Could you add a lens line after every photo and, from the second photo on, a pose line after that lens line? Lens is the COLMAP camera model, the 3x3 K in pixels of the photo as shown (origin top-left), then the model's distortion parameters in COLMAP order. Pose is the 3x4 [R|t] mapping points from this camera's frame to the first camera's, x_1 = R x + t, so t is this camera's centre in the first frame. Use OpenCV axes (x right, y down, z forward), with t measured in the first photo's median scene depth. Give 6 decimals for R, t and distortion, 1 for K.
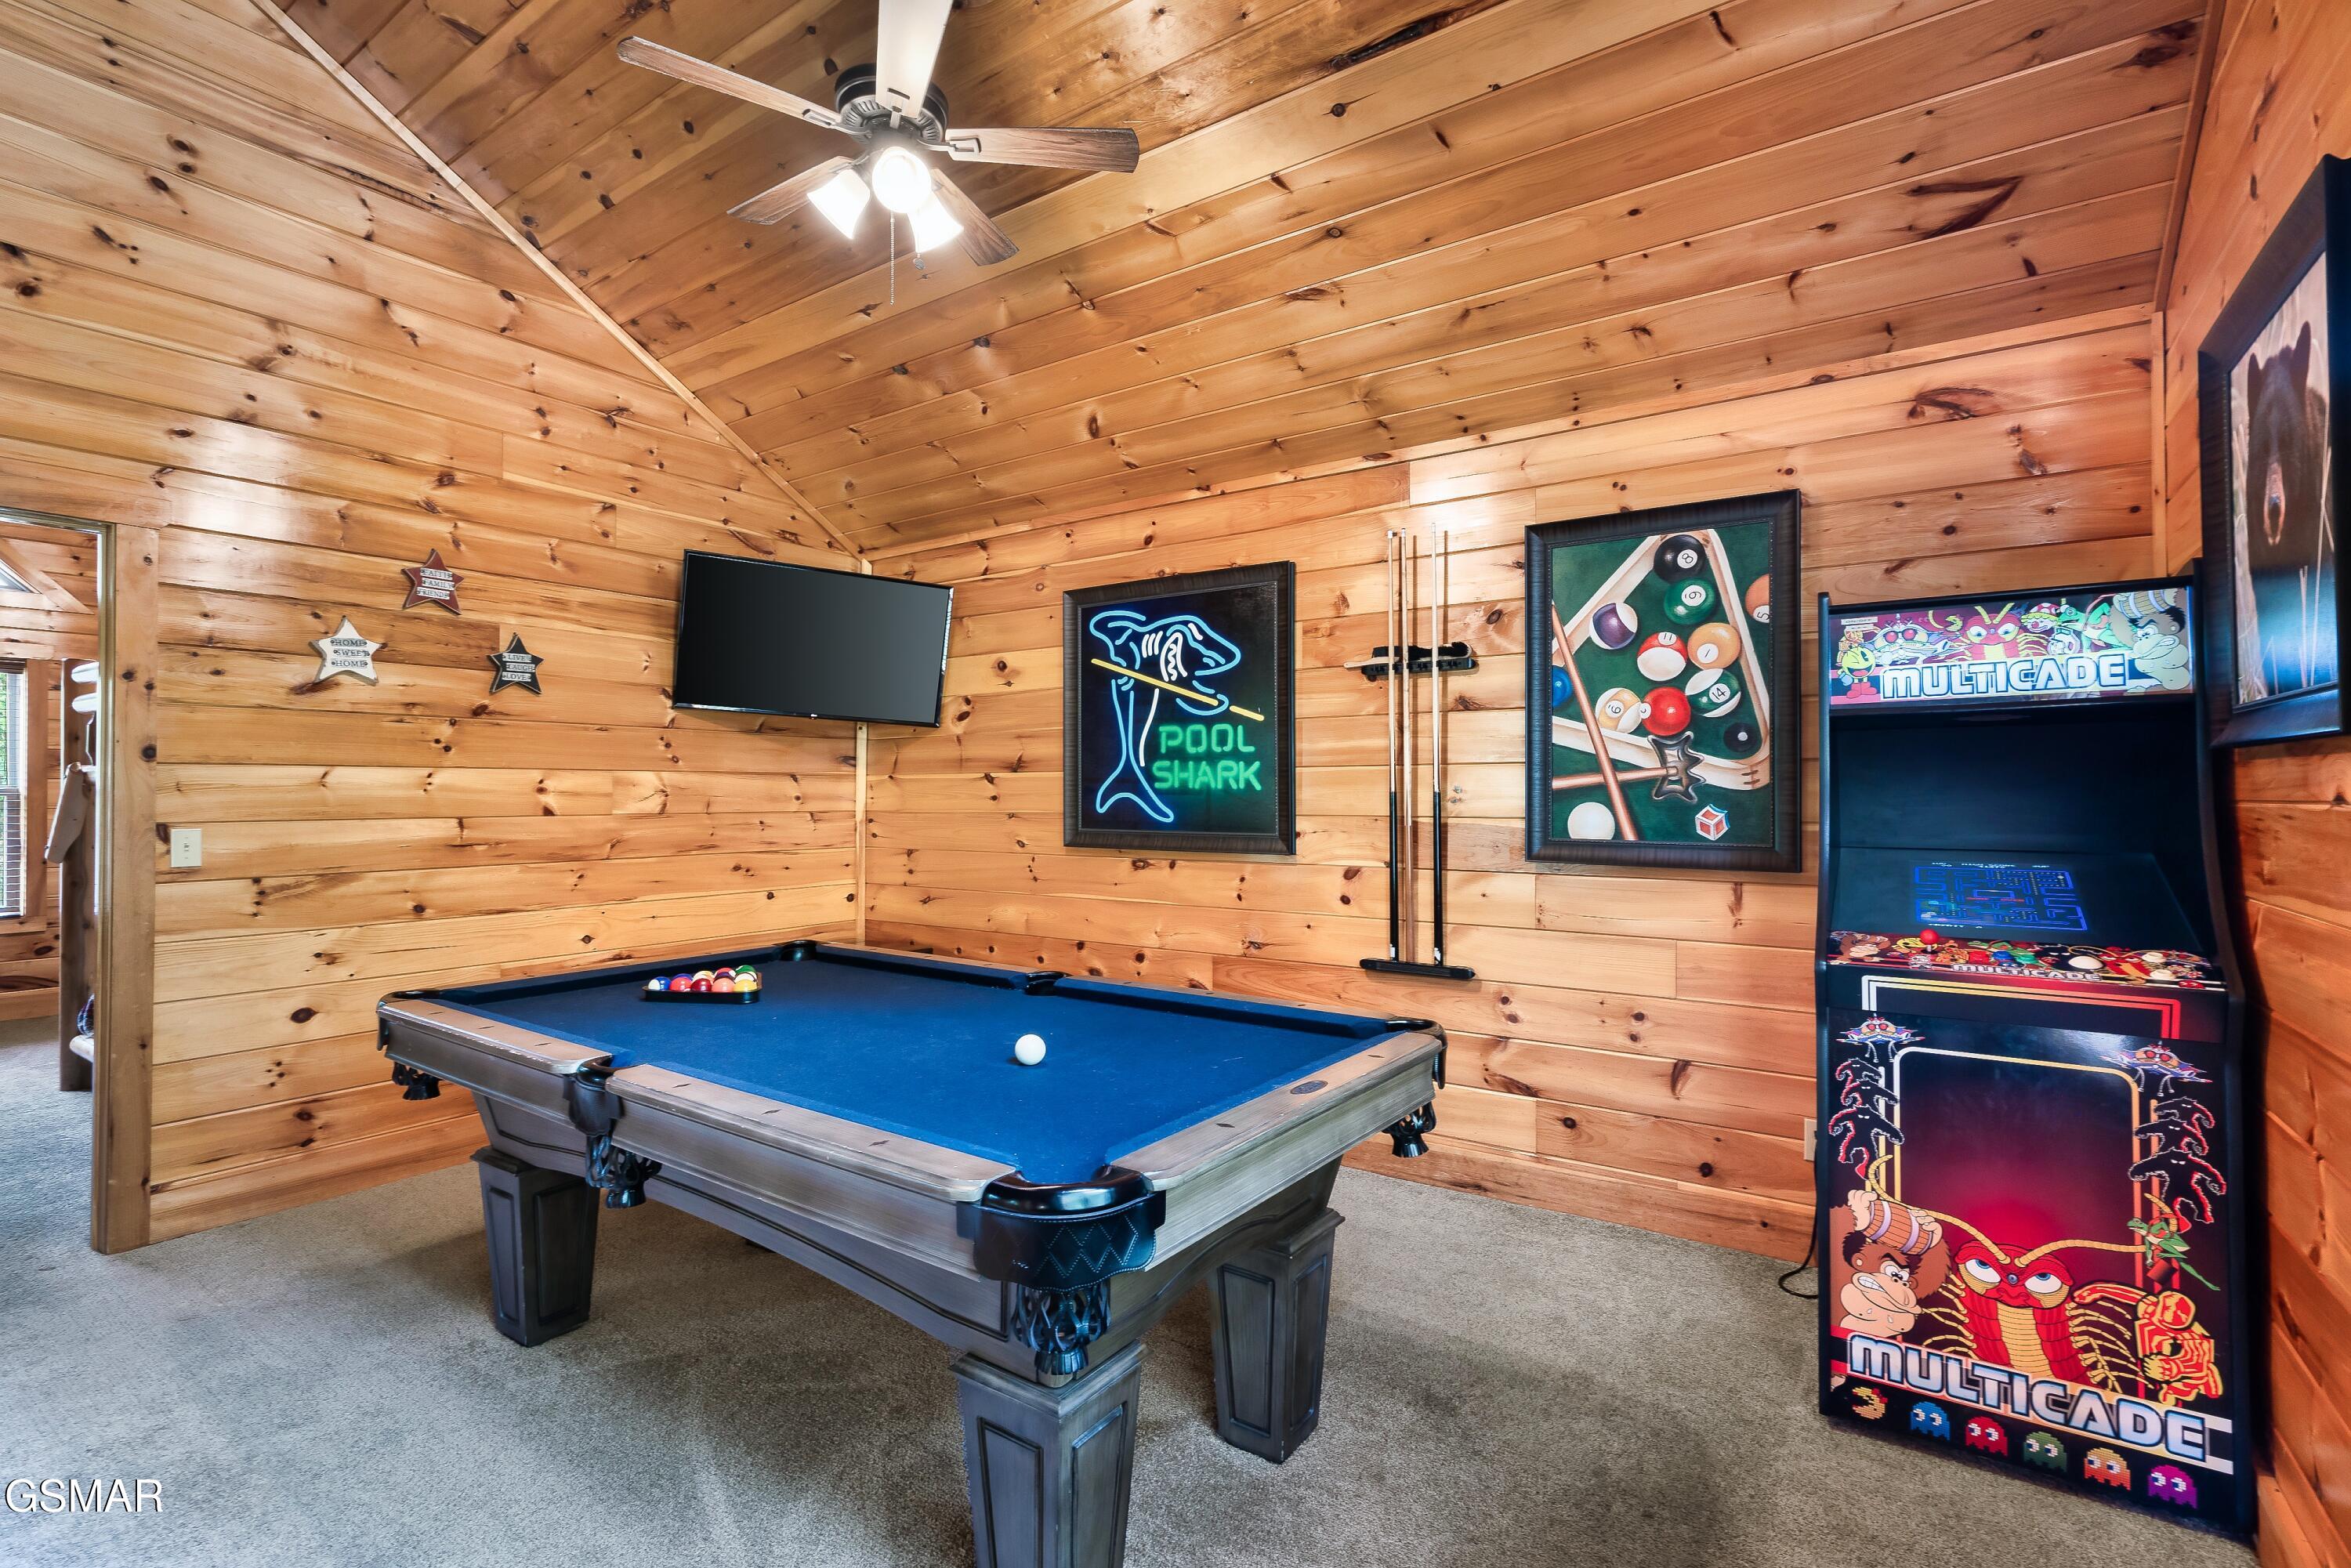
lens RADIAL K [[1068.2, 0, 1148.0], [0, 1068.2, 754.7], [0, 0, 1]] dist [-0.003828, 0.002672]
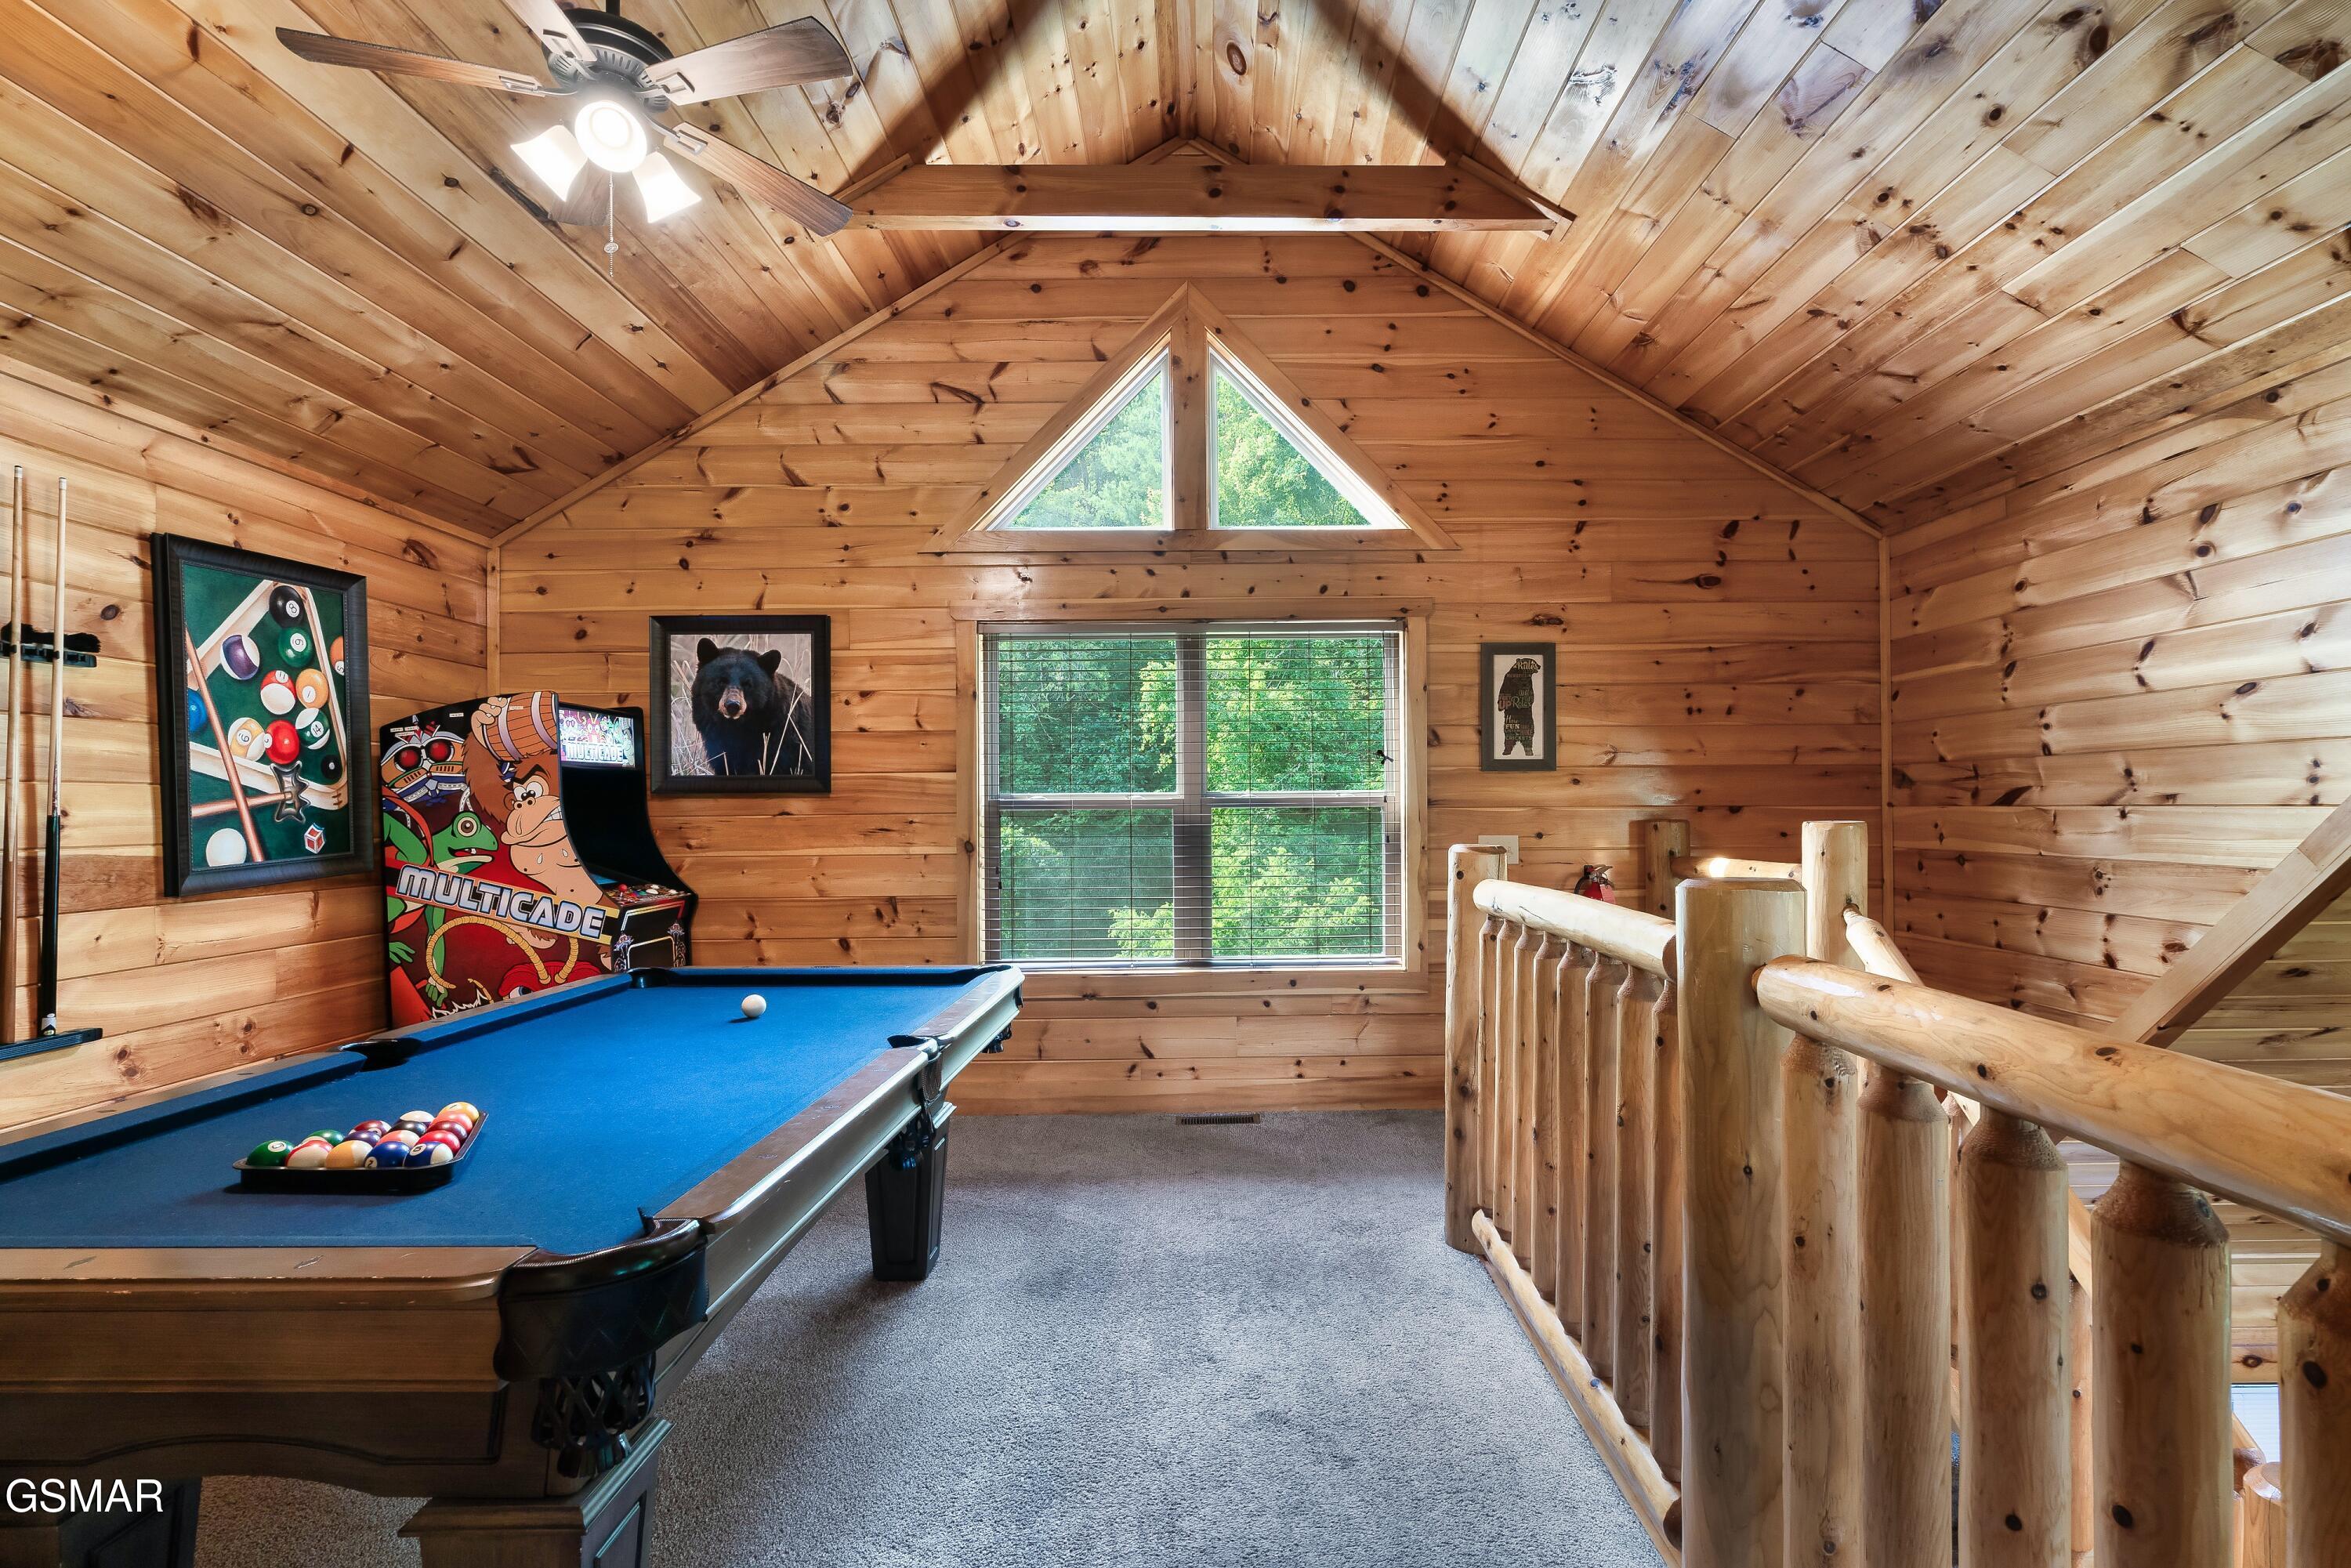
lens RADIAL K [[1068.2, 0, 1183.0], [0, 1068.2, 777.8], [0, 0, 1]] dist [-0.003828, 0.002672]
pose [[-0.567401, -0.007011, 0.823412, -0.952708], [-0.009140, 0.999956, 0.002216, -0.014346], [-0.823391, -0.006269, -0.567440, 0.848382]]
